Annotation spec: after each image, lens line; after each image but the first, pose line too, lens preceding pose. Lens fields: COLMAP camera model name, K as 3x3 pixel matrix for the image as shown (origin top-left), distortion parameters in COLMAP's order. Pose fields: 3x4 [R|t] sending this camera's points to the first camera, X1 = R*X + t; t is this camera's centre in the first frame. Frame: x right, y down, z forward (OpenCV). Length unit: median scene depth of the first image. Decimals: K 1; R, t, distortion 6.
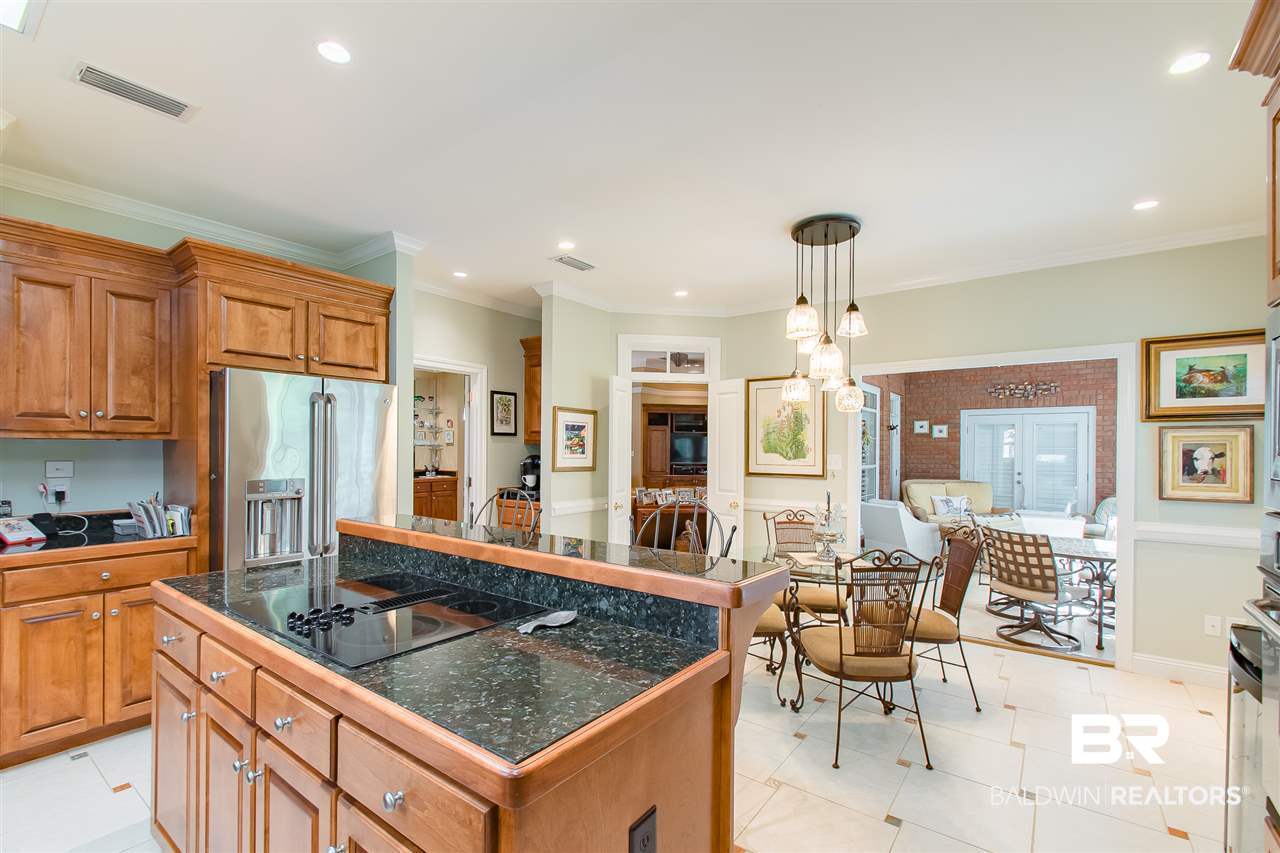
lens RADIAL K [[566.1, 0, 632.8], [0, 566.1, 452.5], [0, 0, 1]] dist [-0.004268, 0.000305]
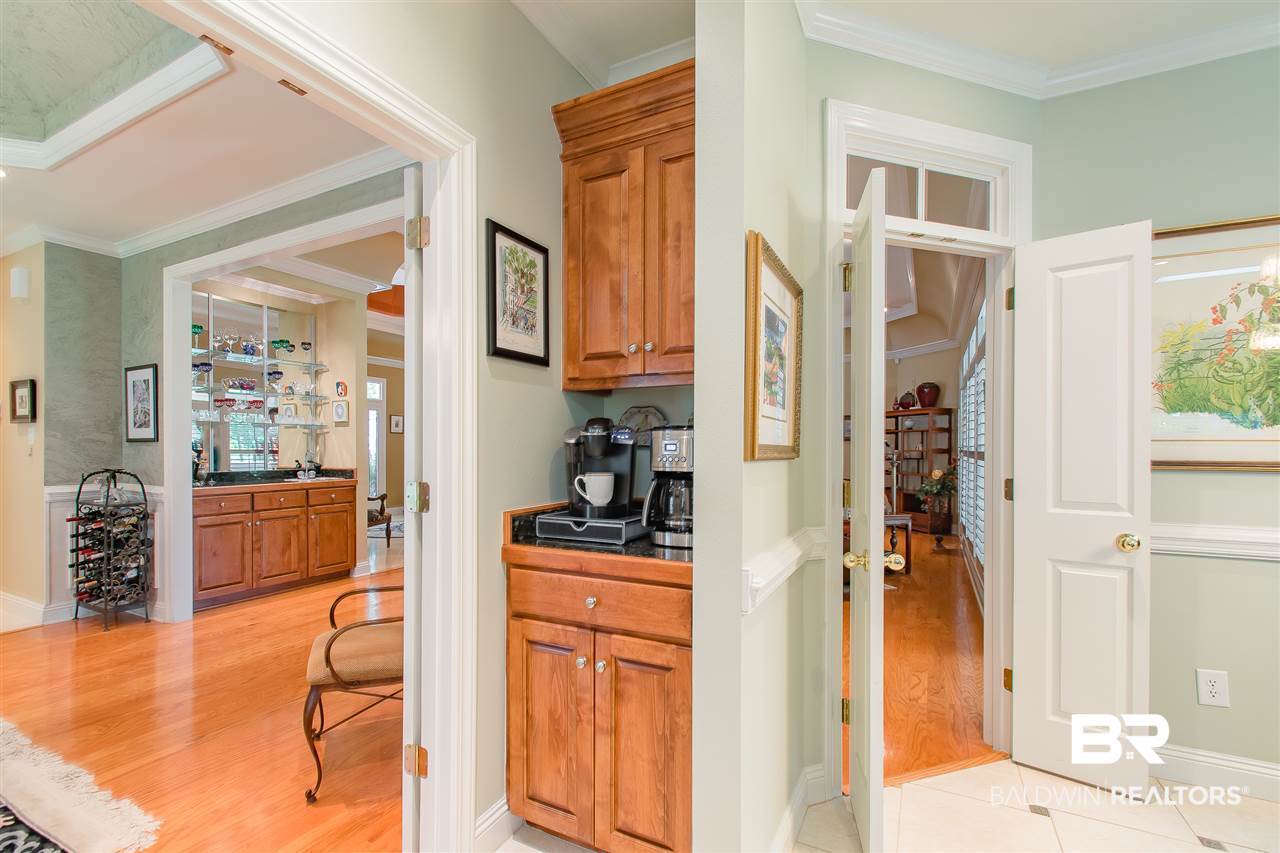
lens RADIAL K [[566.1, 0, 634.3], [0, 566.1, 452.4], [0, 0, 1]] dist [-0.004268, 0.000305]
pose [[0.985008, -0.007230, 0.172359, -0.228037], [0.006496, 0.999967, 0.004821, 0.025927], [-0.172388, -0.003629, 0.985022, 0.670925]]
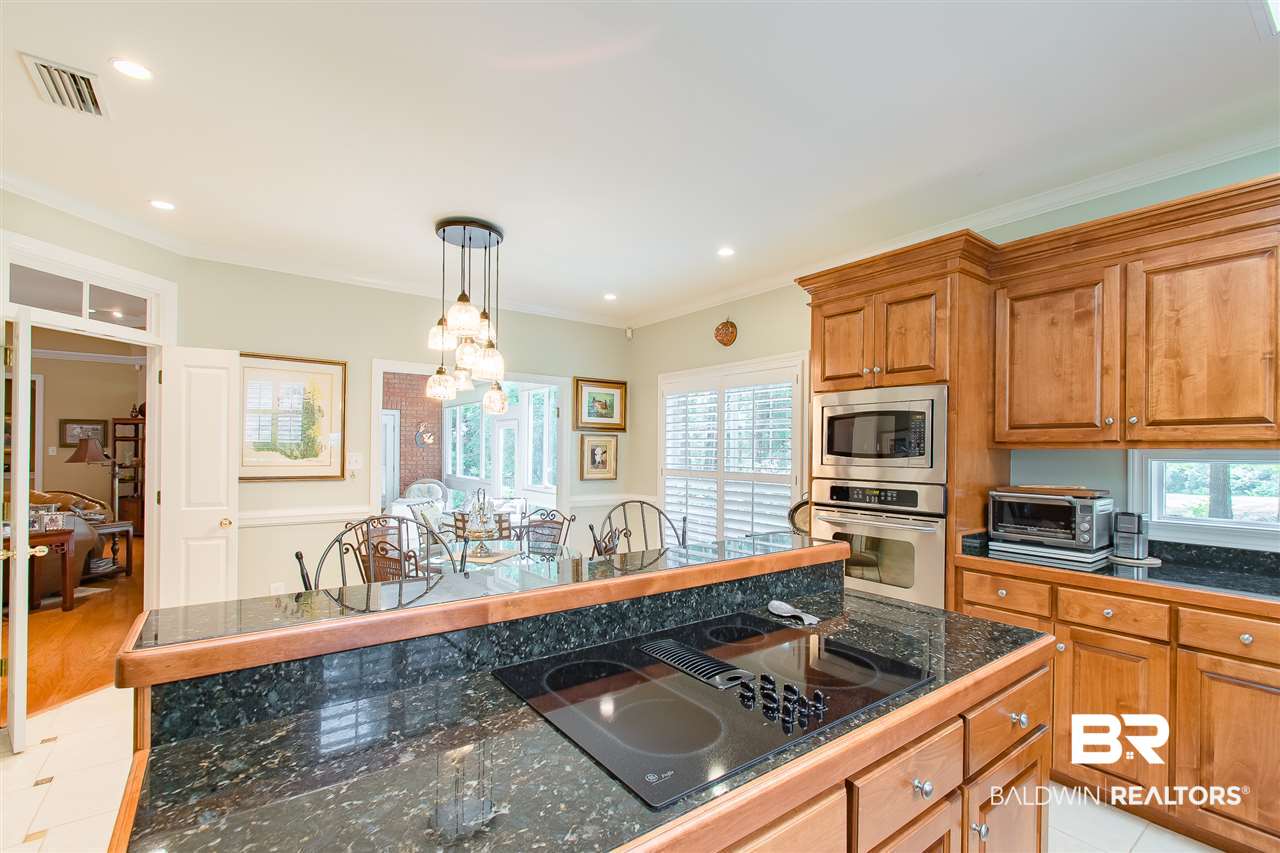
lens RADIAL K [[566.1, 0, 642.6], [0, 566.1, 448.5], [0, 0, 1]] dist [-0.004268, 0.000305]
pose [[0.268799, -0.000122, 0.963196, -0.376320], [-0.004372, 0.999990, 0.001346, -0.006133], [-0.963186, -0.004572, 0.268796, 0.288154]]
